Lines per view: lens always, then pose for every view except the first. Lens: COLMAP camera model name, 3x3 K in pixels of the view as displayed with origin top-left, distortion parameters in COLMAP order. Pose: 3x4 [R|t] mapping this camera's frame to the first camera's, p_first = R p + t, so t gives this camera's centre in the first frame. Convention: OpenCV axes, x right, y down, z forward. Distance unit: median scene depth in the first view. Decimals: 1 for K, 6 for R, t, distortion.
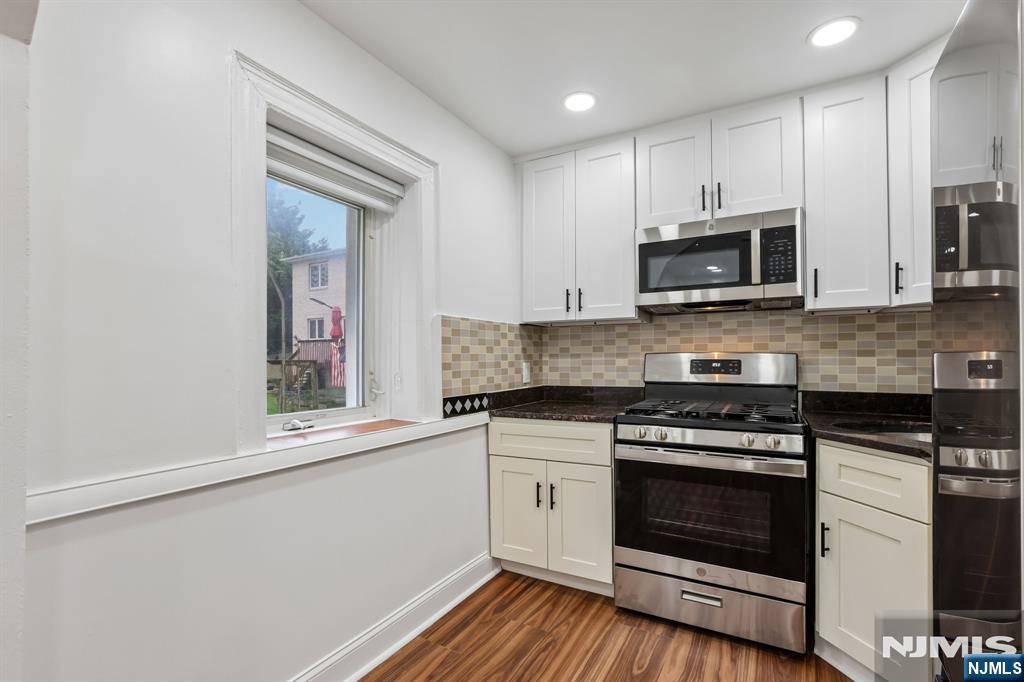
lens RADIAL K [[462.9, 0, 513.0], [0, 462.9, 356.2], [0, 0, 1]] dist [-0.051075, 0.020607]
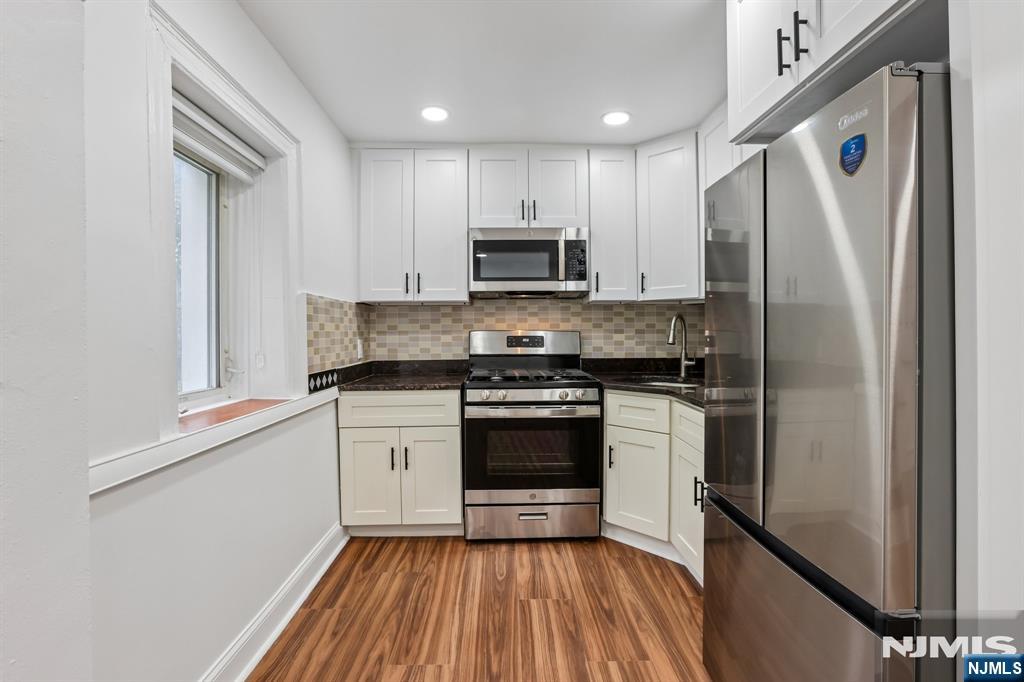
lens RADIAL K [[466.2, 0, 515.2], [0, 466.2, 337.8], [0, 0, 1]] dist [-0.036686, 0.000483]
pose [[0.849795, -0.004637, 0.527094, -0.289980], [-0.001298, 0.999940, 0.010890, -0.001872], [-0.527113, -0.009939, 0.849737, -0.100967]]
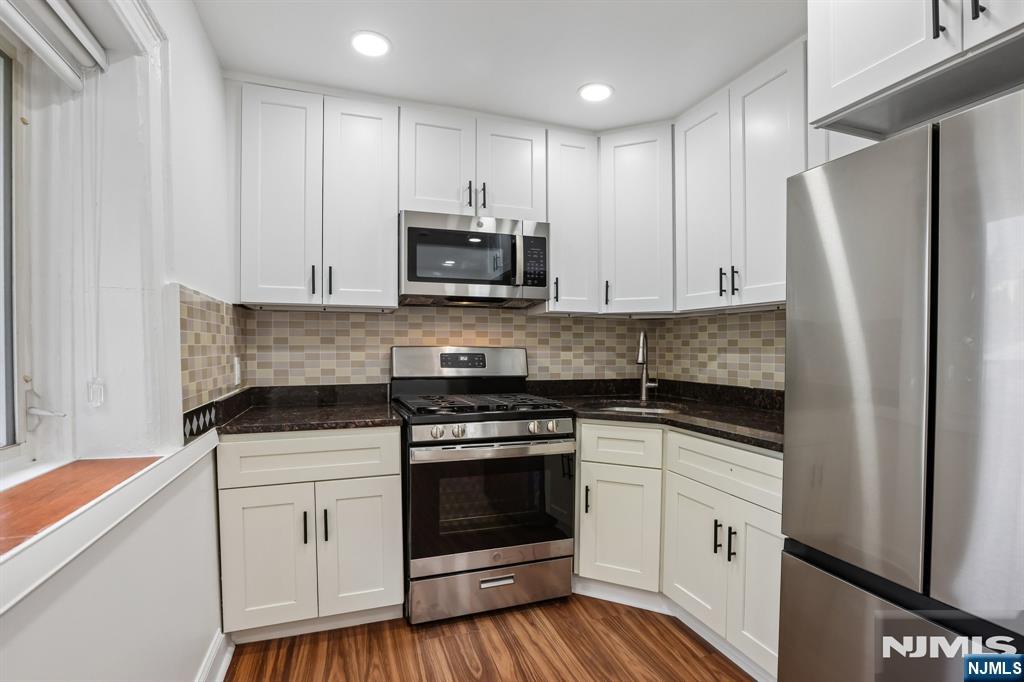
lens RADIAL K [[496.6, 0, 518.9], [0, 496.6, 360.4], [0, 0, 1]] dist [-0.060358, 0.025653]
pose [[0.643314, -0.010336, 0.765533, -0.352412], [-0.008925, 0.999740, 0.020998, -0.001645], [-0.765551, -0.020340, 0.643054, 0.206902]]
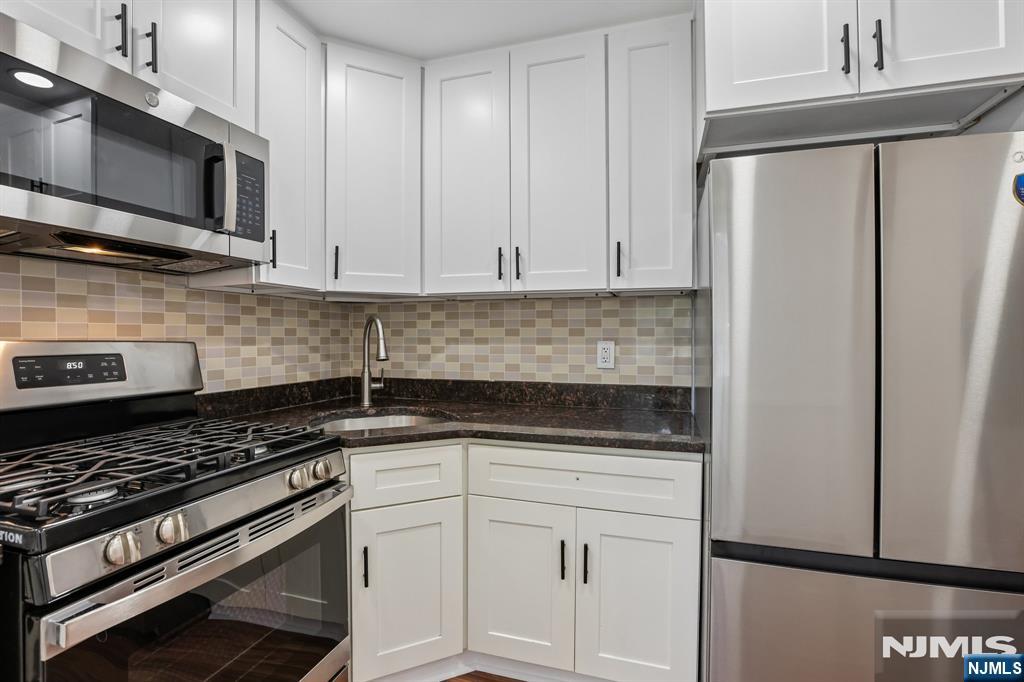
lens RADIAL K [[475.7, 0, 514.6], [0, 475.7, 338.7], [0, 0, 1]] dist [-0.067636, 0.026347]
pose [[-0.214556, 0.000890, 0.976711, -0.156645], [0.002769, 0.999996, -0.000303, -0.009594], [-0.976708, 0.002640, -0.214558, 0.687711]]
